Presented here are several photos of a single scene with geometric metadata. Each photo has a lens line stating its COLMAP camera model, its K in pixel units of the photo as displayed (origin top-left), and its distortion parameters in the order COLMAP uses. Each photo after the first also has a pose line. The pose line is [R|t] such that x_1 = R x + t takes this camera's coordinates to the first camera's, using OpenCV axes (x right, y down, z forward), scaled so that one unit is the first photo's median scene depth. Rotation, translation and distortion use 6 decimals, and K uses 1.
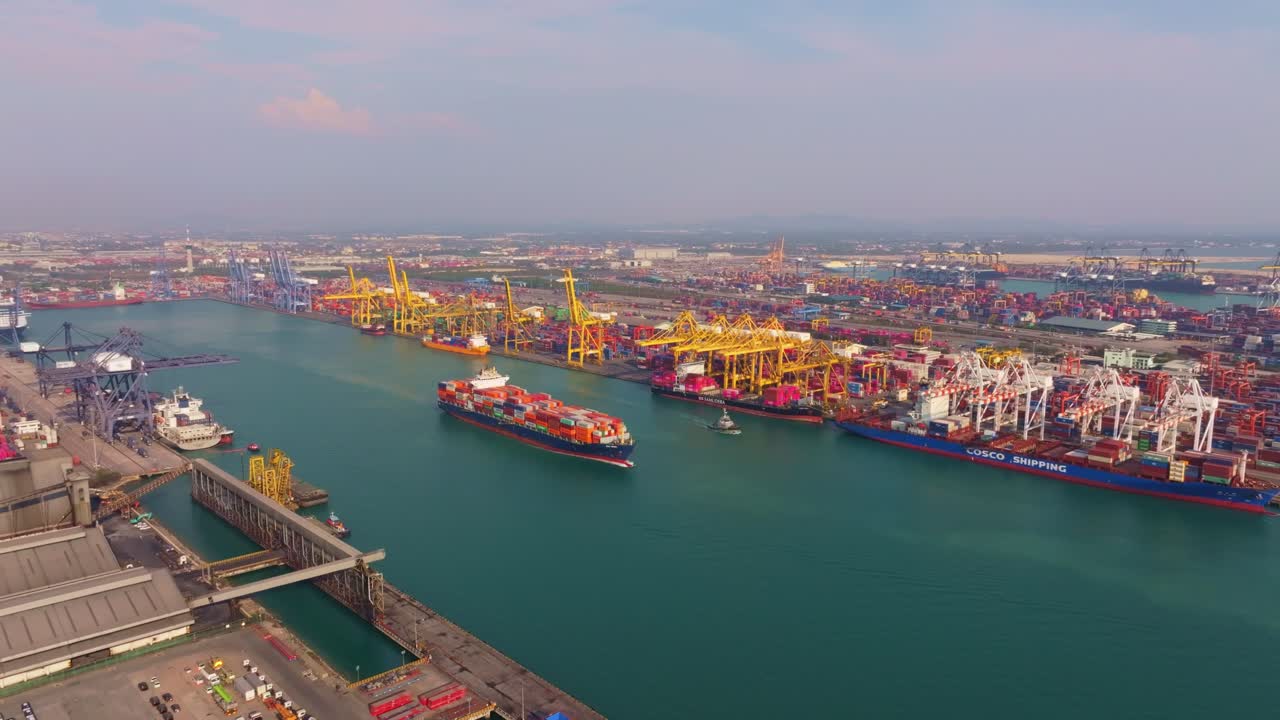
lens RADIAL K [[894.9, 0, 640.3], [0, 894.9, 368.6], [0, 0, 1]] dist [0.004019, 0.005473]
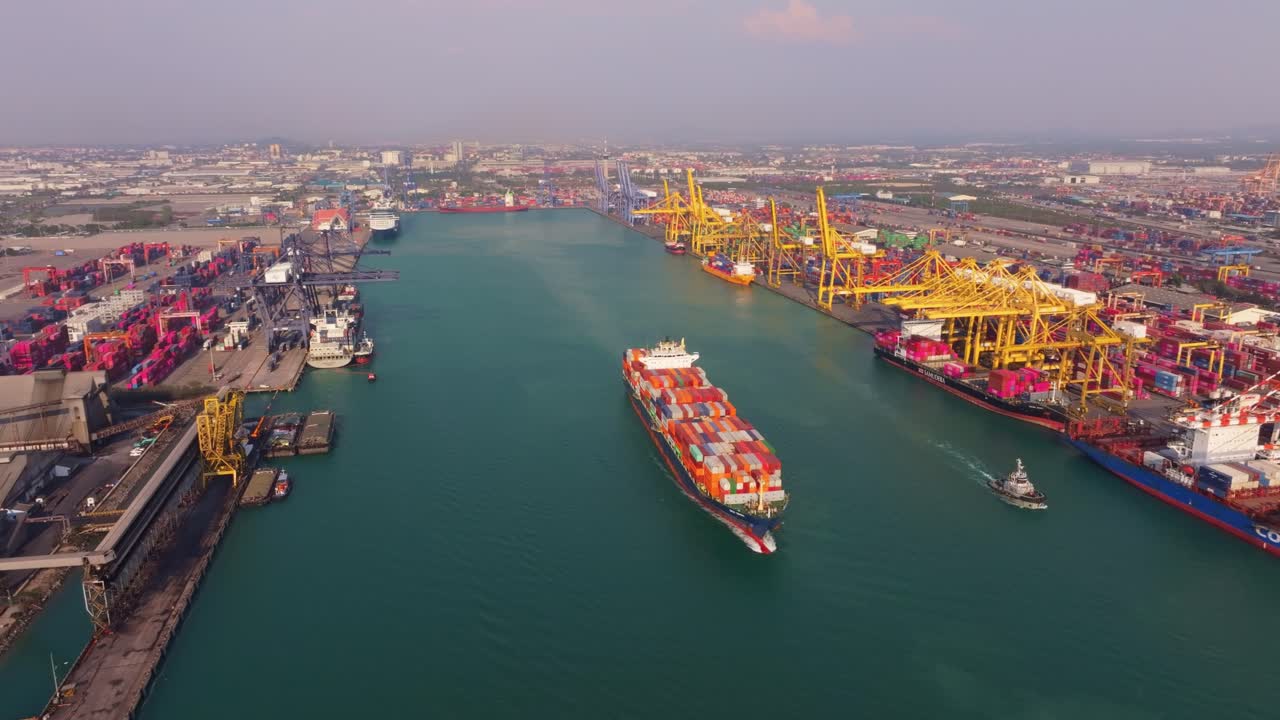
lens RADIAL K [[894.9, 0, 644.7], [0, 894.9, 348.2], [0, 0, 1]] dist [0.004019, 0.005473]
pose [[0.875224, 0.106556, -0.471835, 0.210799], [-0.071124, 0.993182, 0.092364, -0.036473], [0.478460, -0.047281, 0.876836, 0.236105]]
